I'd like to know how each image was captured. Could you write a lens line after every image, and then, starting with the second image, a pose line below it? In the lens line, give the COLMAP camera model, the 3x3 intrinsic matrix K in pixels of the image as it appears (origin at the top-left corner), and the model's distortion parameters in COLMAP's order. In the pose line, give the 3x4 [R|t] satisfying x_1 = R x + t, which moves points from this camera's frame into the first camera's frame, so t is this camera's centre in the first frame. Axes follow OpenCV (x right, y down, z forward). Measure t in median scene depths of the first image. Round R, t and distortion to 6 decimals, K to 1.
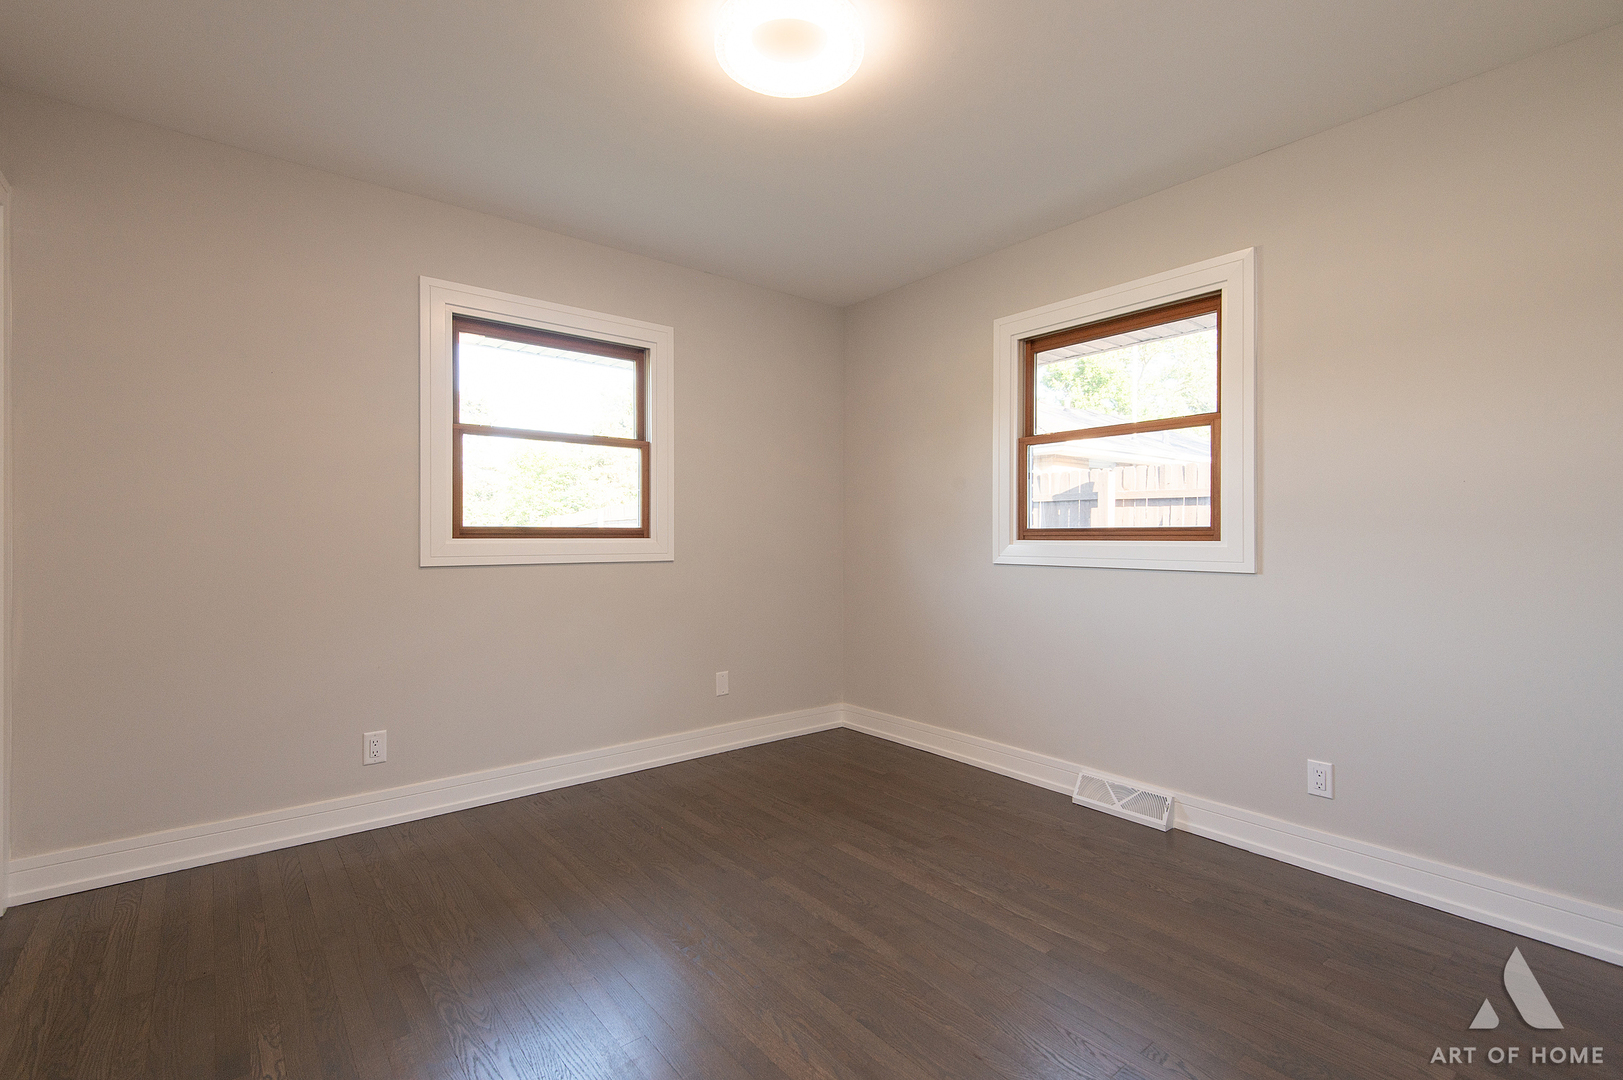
lens RADIAL K [[713.1, 0, 813.4], [0, 713.1, 478.5], [0, 0, 1]] dist [-0.024630, -0.000060]
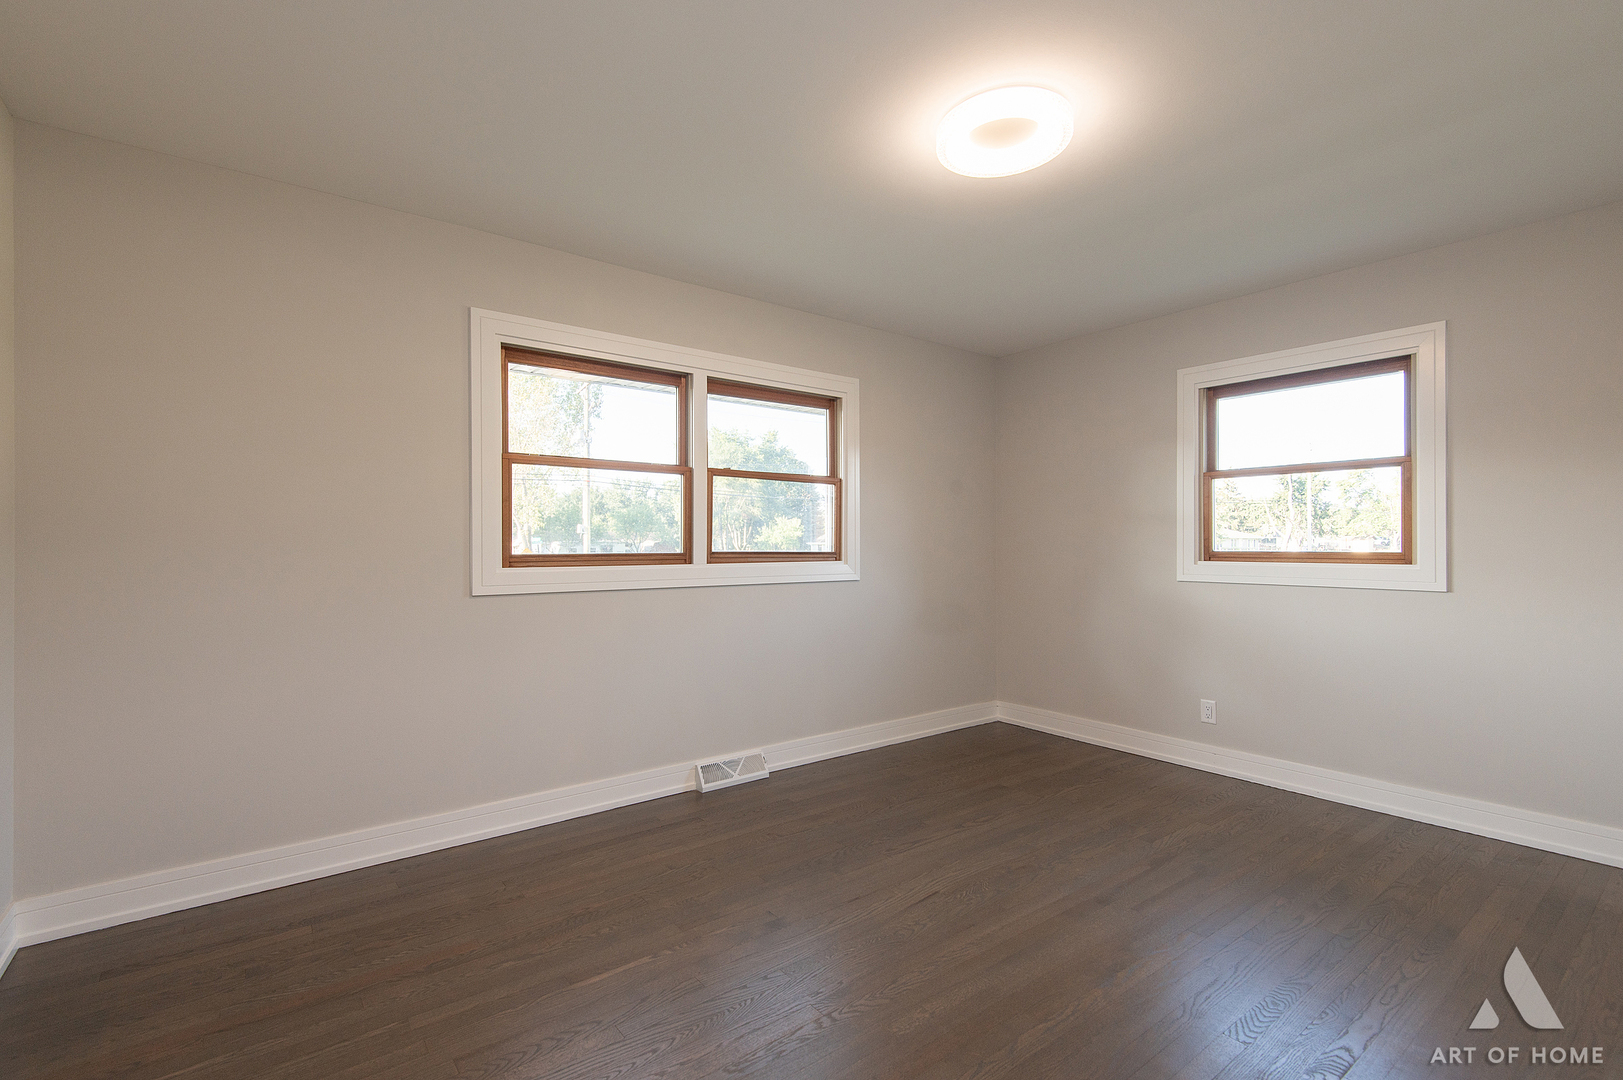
lens RADIAL K [[725.6, 0, 806.3], [0, 725.6, 543.1], [0, 0, 1]] dist [0.039541, -0.025198]
pose [[0.998574, -0.017964, -0.050265, -0.196186], [0.020914, 0.998051, 0.058796, -0.015050], [0.049111, -0.059763, 0.997004, -0.167835]]
